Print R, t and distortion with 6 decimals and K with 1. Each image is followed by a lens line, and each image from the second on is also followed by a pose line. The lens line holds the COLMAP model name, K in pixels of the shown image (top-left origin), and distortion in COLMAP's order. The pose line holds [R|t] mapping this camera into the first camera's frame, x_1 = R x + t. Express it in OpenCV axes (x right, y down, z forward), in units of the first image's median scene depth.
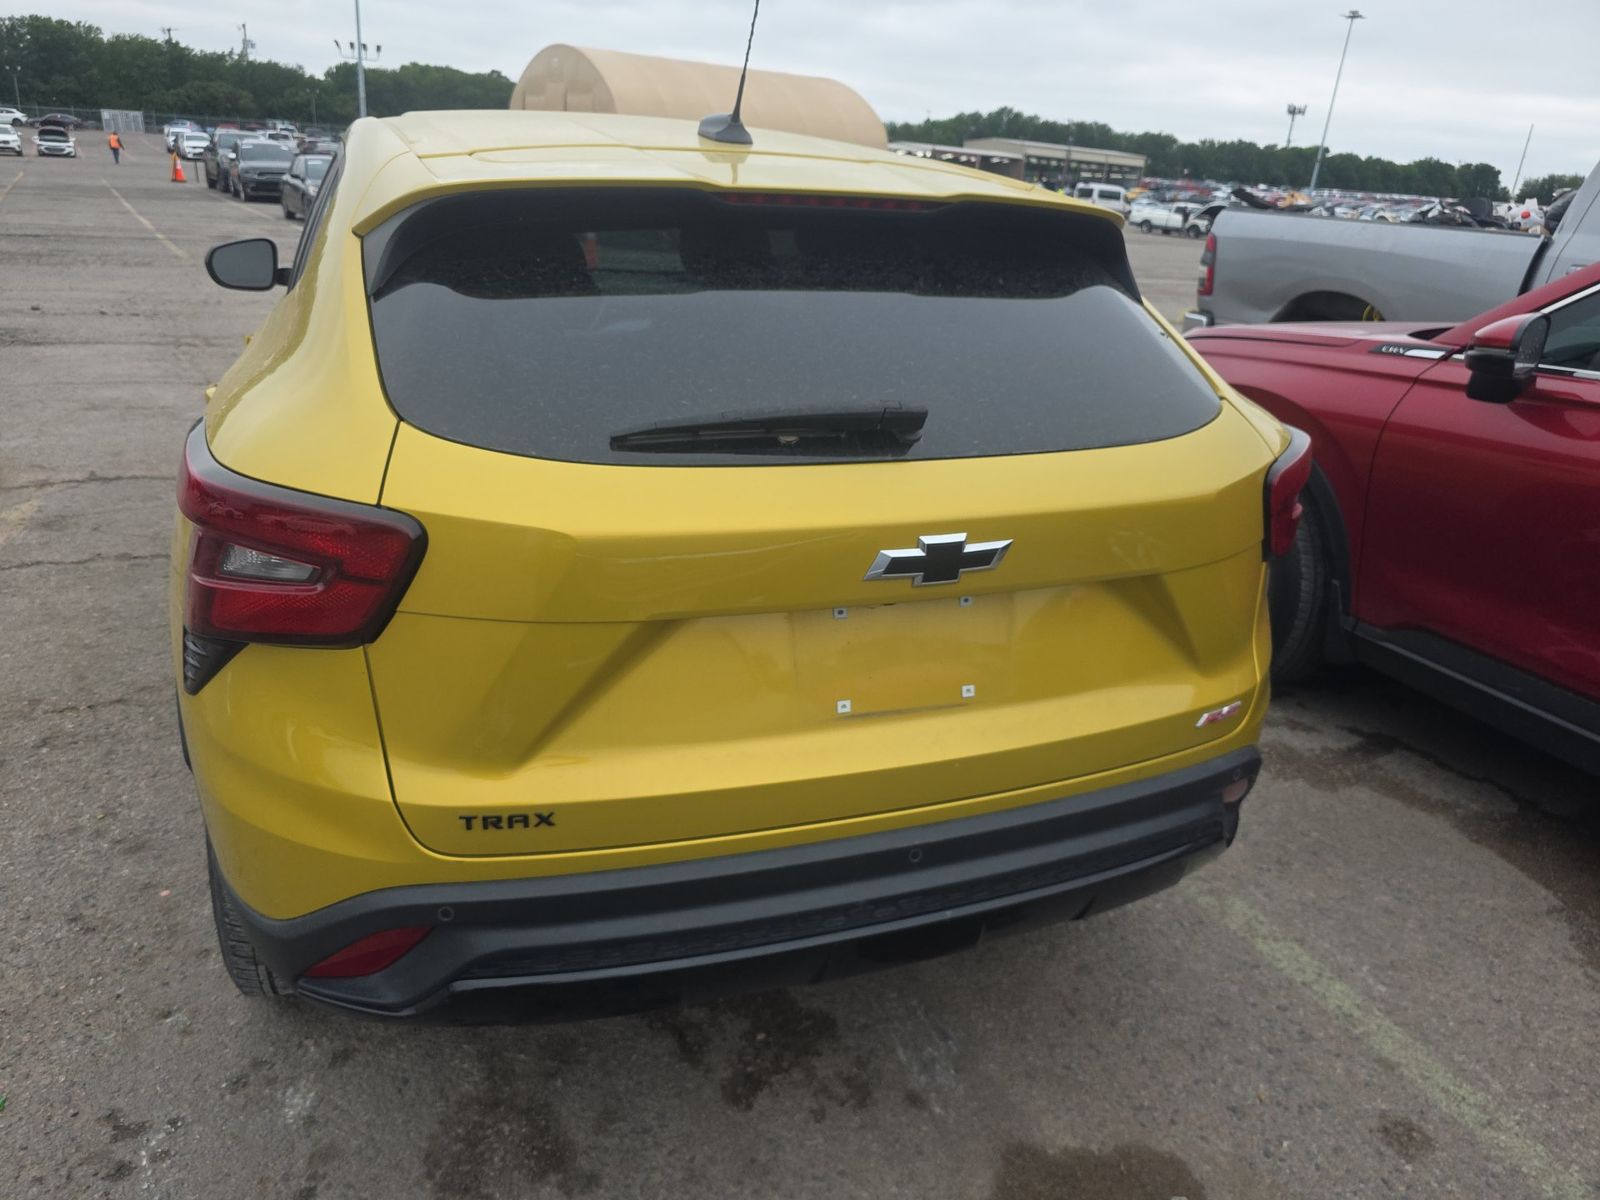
lens RADIAL K [[1211.5, 0, 800.0], [0, 1211.5, 600.0], [0, 0, 1]] dist [0.036081, -0.046830]
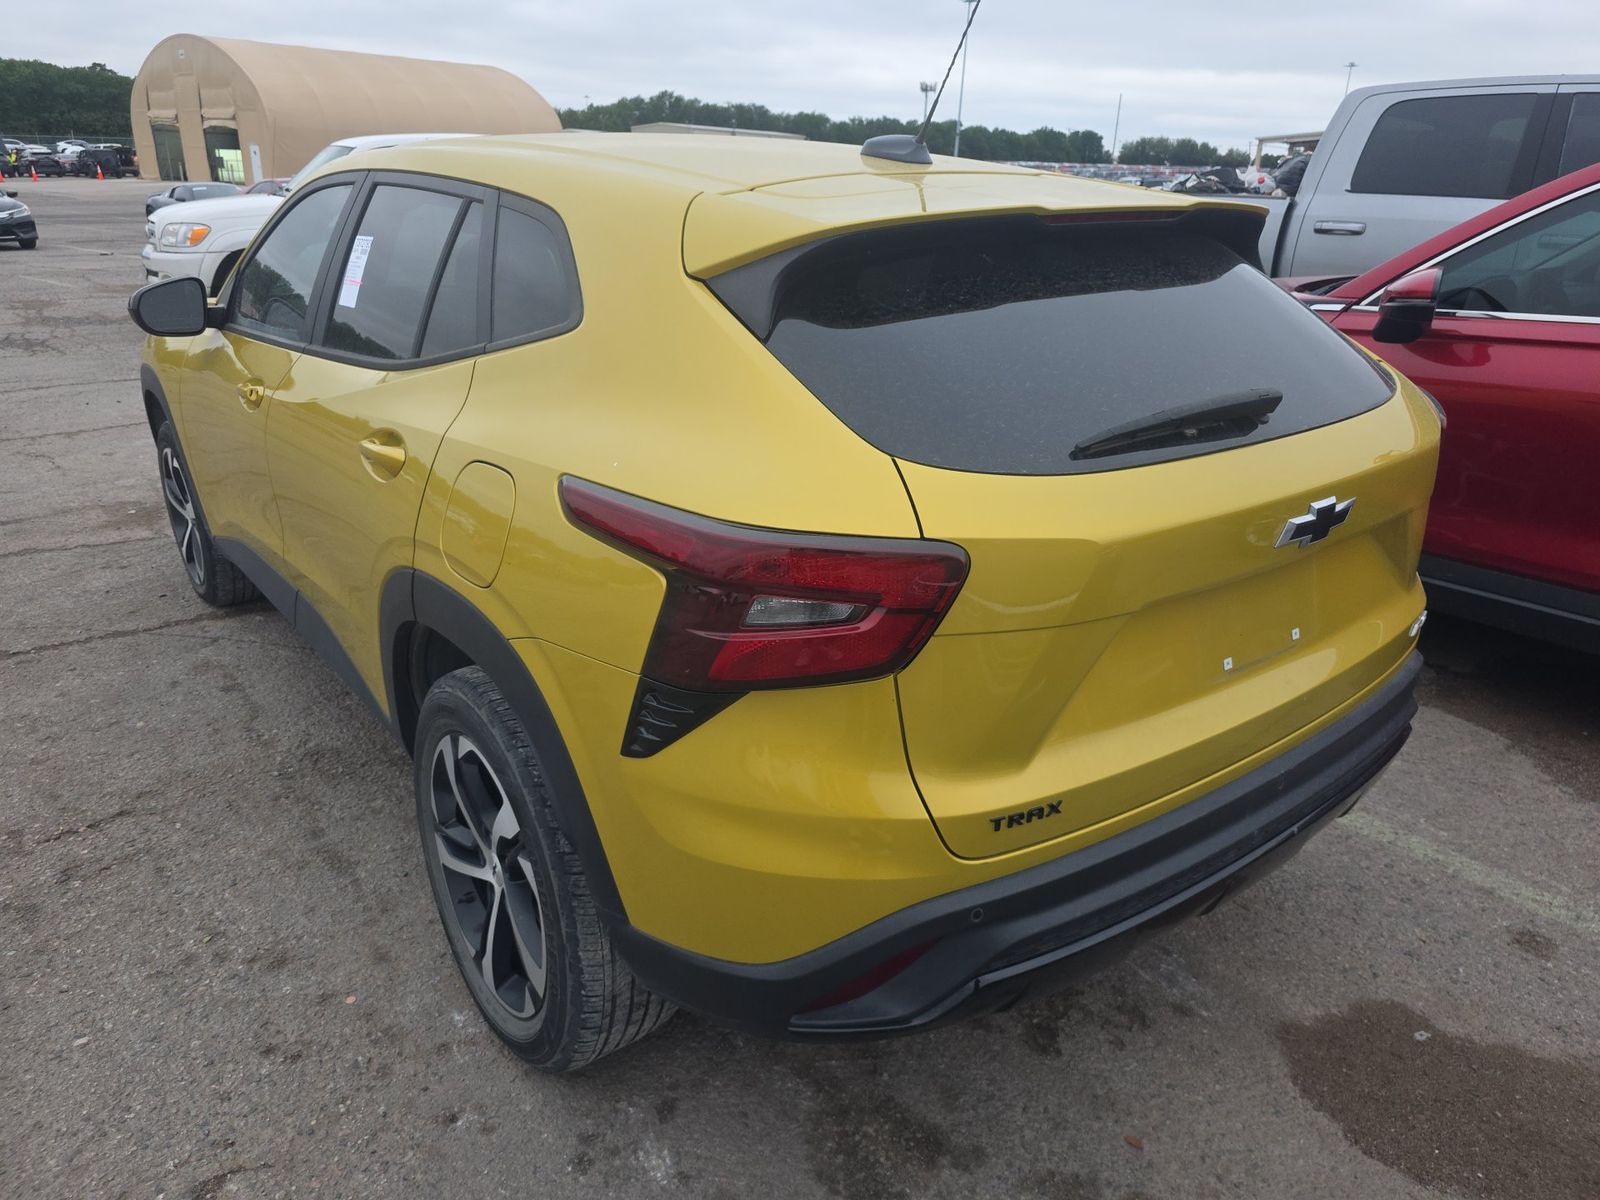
lens RADIAL K [[1215.5, 0, 793.3], [0, 1215.5, 574.9], [0, 0, 1]] dist [0.035562, -0.040367]
pose [[0.947280, -0.139848, 0.288274, -0.480794], [0.140710, 0.989890, 0.017839, -0.050777], [-0.287855, 0.023664, 0.957382, 0.020470]]
